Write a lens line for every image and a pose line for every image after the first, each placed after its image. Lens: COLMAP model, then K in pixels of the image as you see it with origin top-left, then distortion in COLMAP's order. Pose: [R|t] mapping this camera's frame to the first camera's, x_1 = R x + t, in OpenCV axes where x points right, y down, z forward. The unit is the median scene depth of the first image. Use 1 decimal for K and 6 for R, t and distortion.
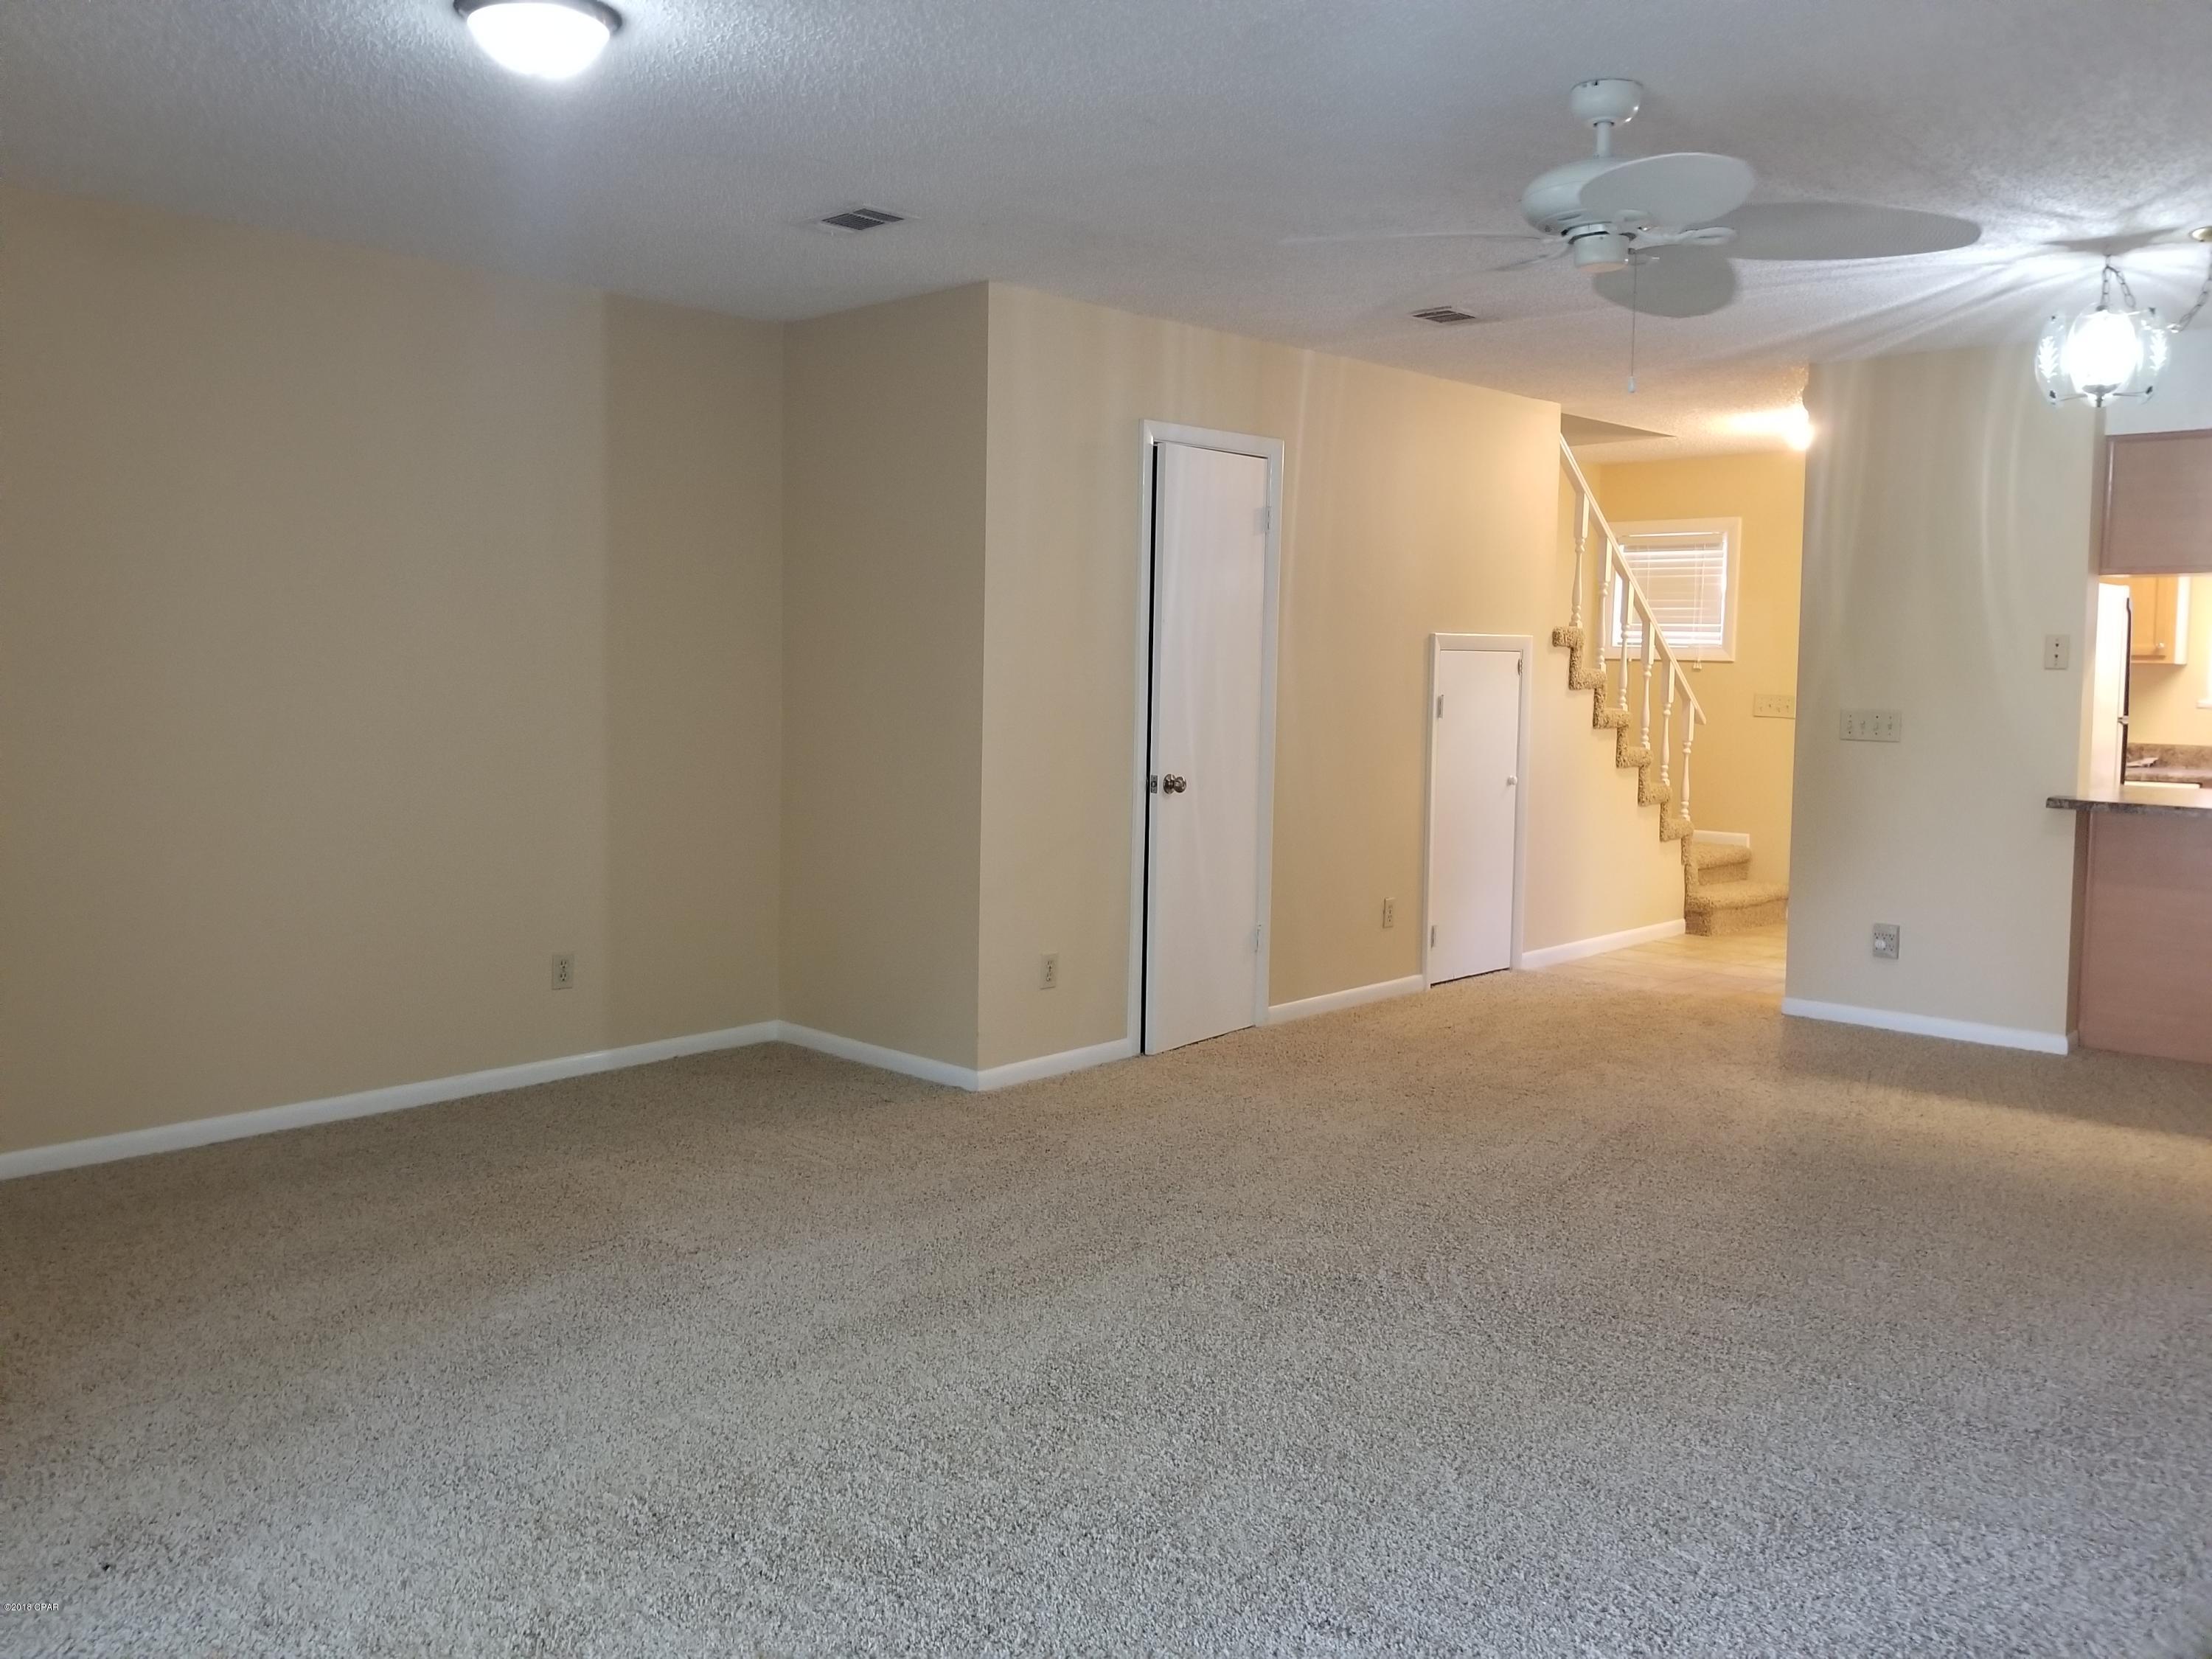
lens RADIAL K [[1731.3, 0, 1058.3], [0, 1731.3, 823.8], [0, 0, 1]] dist [-0.002905, 0.000130]
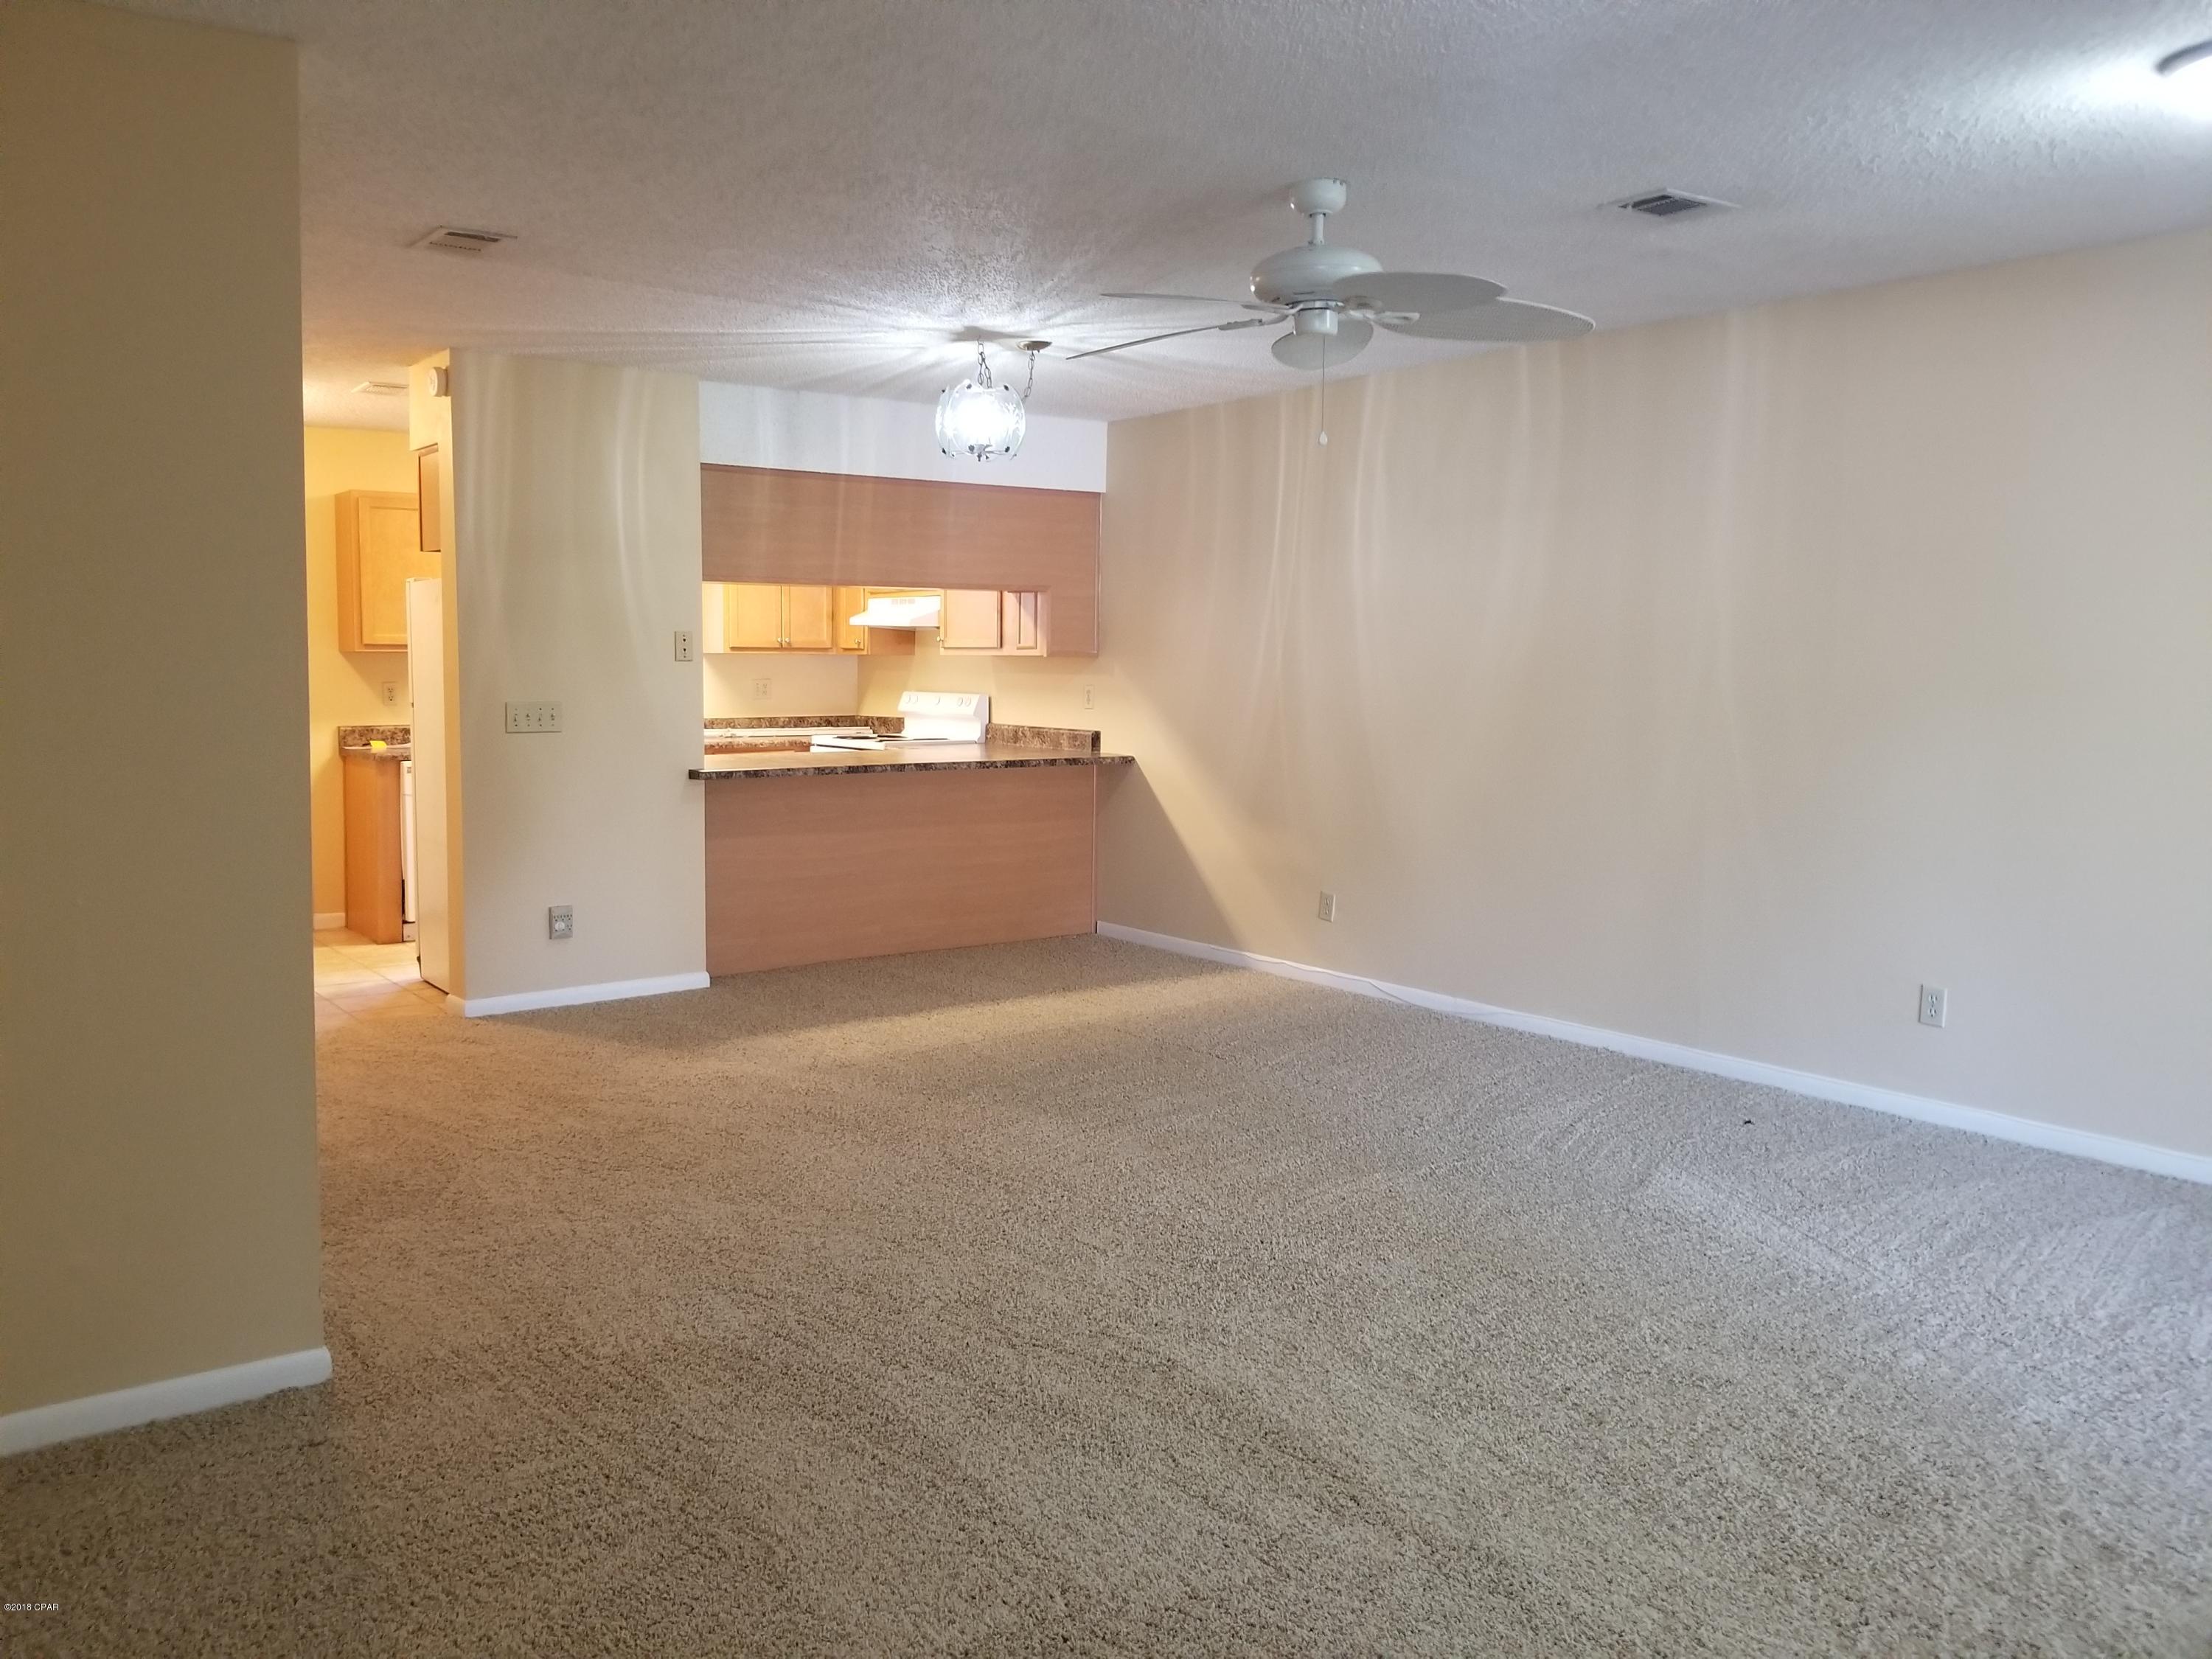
lens RADIAL K [[1731.3, 0, 1058.3], [0, 1731.3, 823.8], [0, 0, 1]] dist [-0.002905, 0.000130]
pose [[0.166497, -0.109644, 0.979927, -0.534109], [0.093831, 0.991050, 0.094946, -0.067903], [-0.981567, 0.076139, 0.175295, 0.568065]]
